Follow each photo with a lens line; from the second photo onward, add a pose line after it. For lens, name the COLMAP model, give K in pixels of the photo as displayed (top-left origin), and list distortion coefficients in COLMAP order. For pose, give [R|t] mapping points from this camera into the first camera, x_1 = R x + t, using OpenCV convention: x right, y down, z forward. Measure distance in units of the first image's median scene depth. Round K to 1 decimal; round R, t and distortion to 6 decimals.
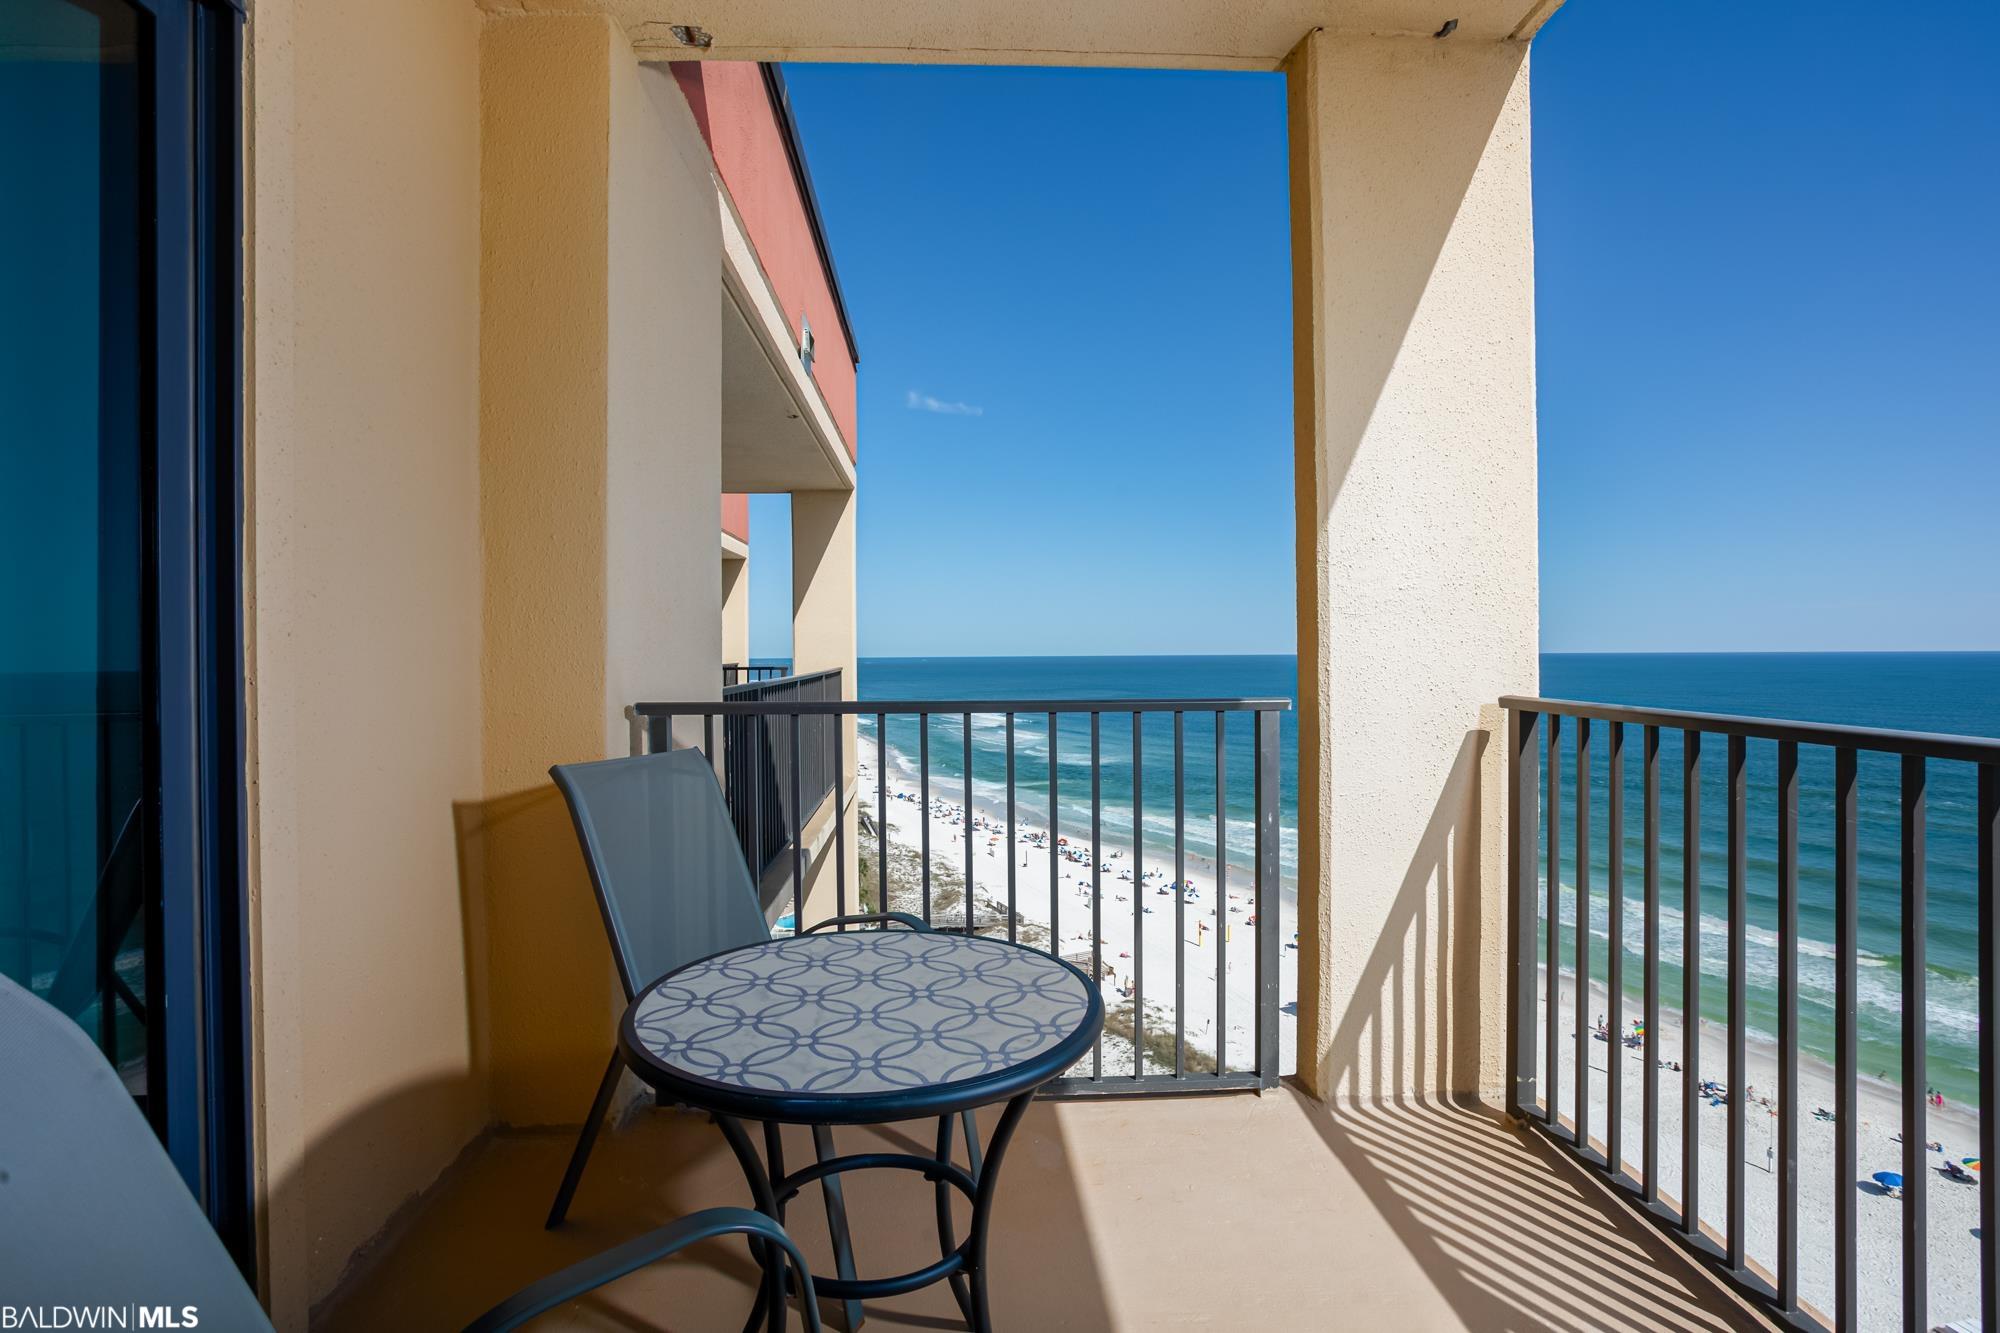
lens RADIAL K [[975.8, 0, 982.7], [0, 975.8, 663.6], [0, 0, 1]] dist [-0.035548, -0.000369]
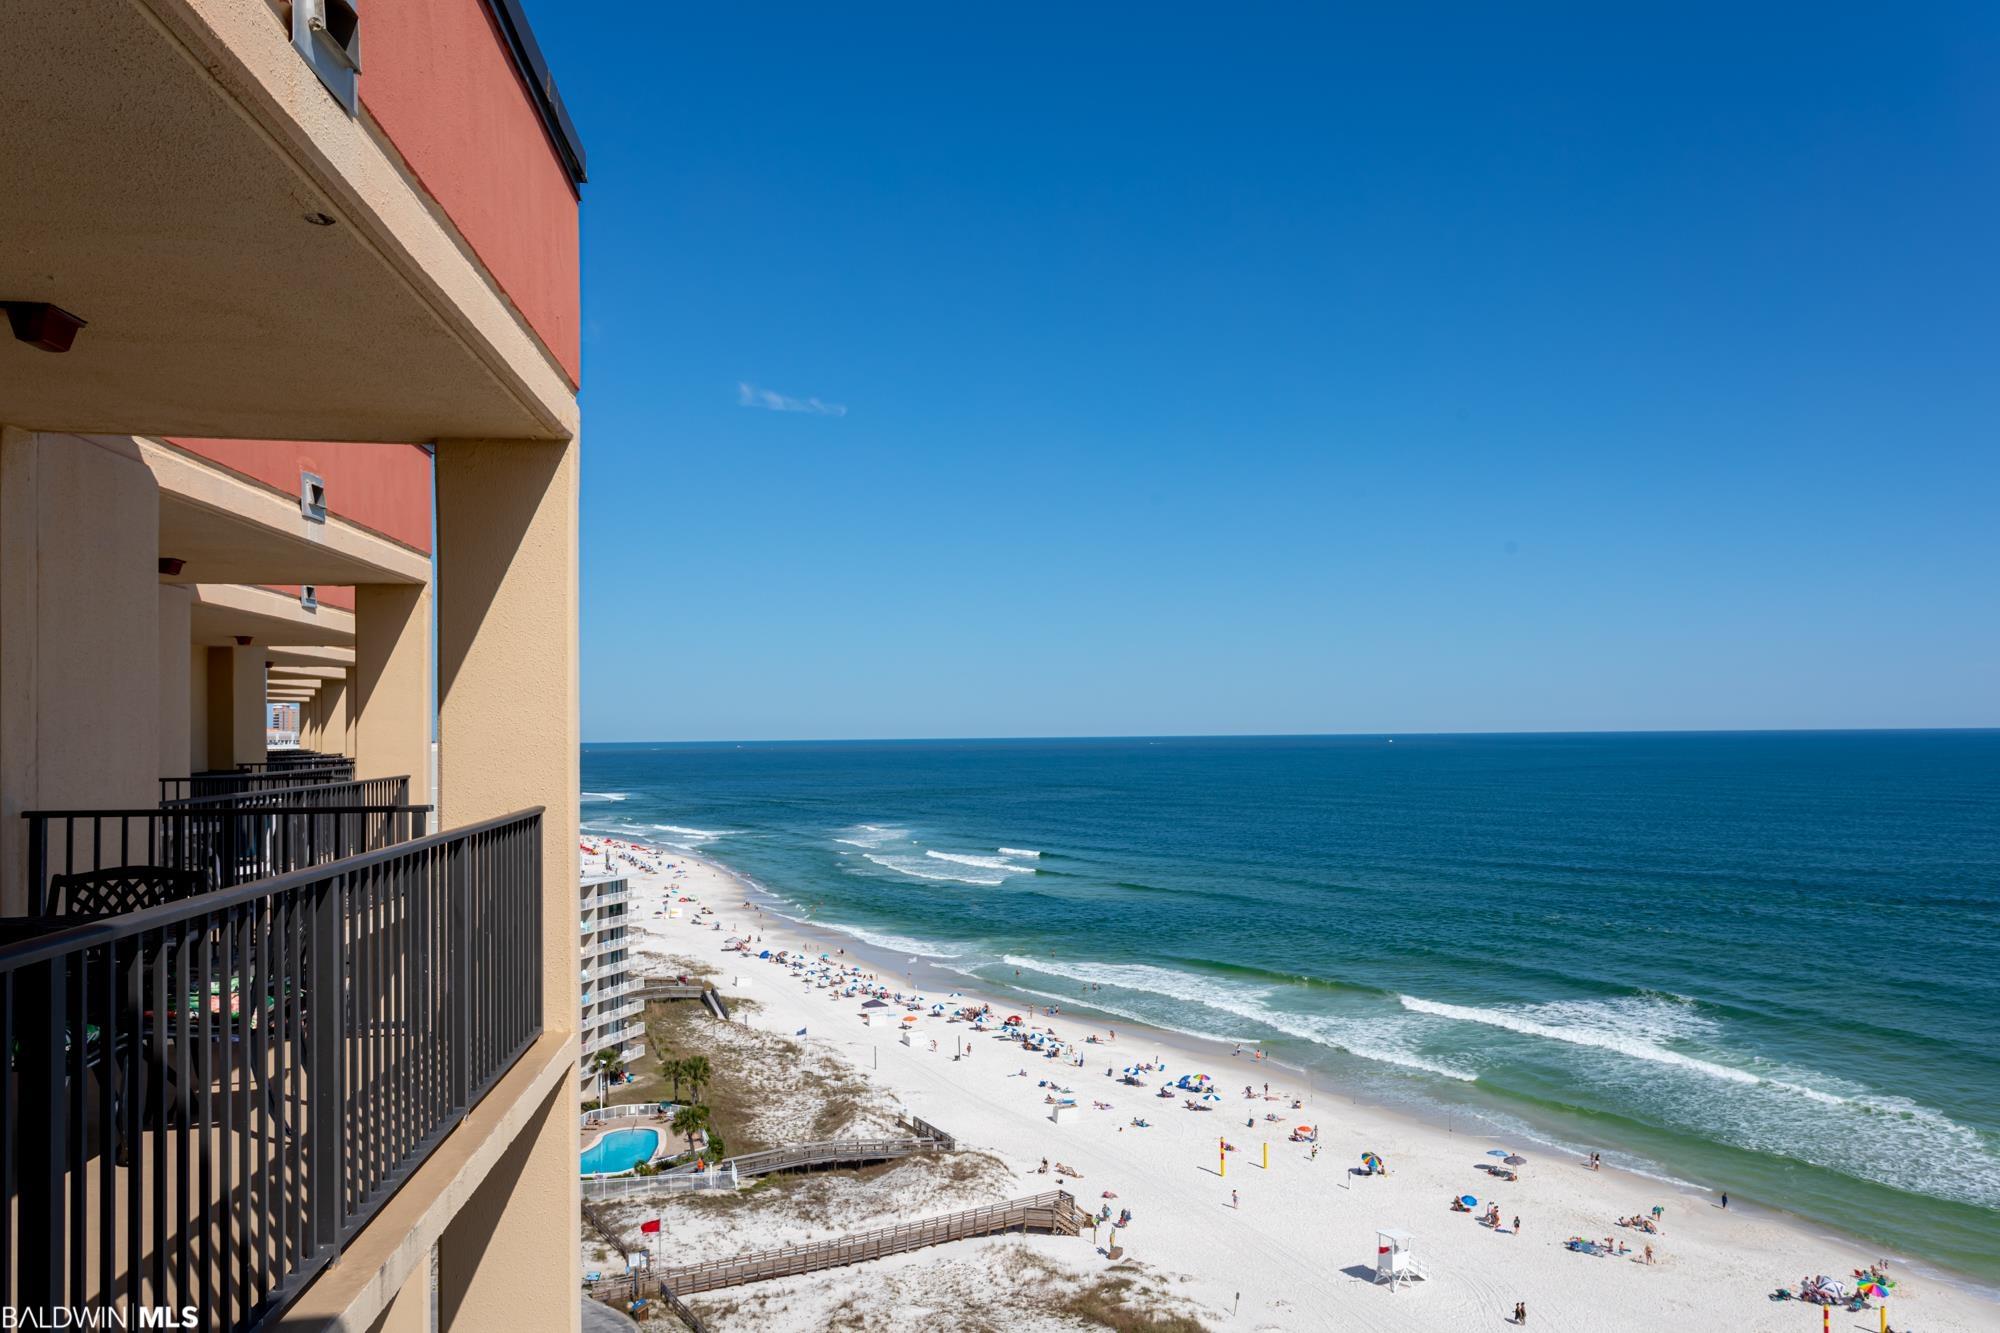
lens RADIAL K [[1435.7, 0, 1003.9], [0, 1435.7, 674.2], [0, 0, 1]] dist [-0.028065, 0.006478]
pose [[0.997185, 0.000580, 0.074978, 0.024379], [0.003126, 0.998779, -0.049302, -0.024773], [-0.074915, 0.049398, 0.995966, 0.249074]]
